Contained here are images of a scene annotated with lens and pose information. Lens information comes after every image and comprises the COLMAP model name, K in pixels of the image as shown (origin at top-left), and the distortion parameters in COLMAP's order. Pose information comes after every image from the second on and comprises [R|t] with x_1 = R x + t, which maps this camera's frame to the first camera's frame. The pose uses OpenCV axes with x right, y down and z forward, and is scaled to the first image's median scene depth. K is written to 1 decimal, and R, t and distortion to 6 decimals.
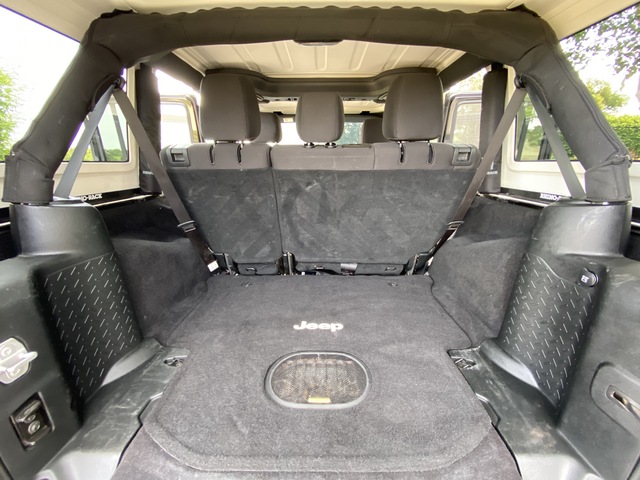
lens RADIAL K [[256.7, 0, 320.0], [0, 256.7, 240.0], [0, 0, 1]] dist [0.033775, -0.039379]
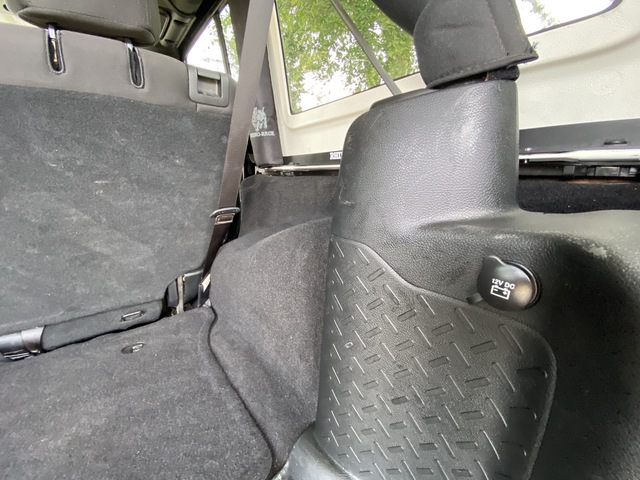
lens RADIAL K [[259.5, 0, 320.0], [0, 259.5, 240.0], [0, 0, 1]] dist [0.035049, -0.023850]
pose [[0.772502, -0.144881, 0.618264, 0.318882], [0.170397, 0.985212, 0.017964, 0.023011], [-0.611723, 0.091472, 0.785766, 0.419024]]
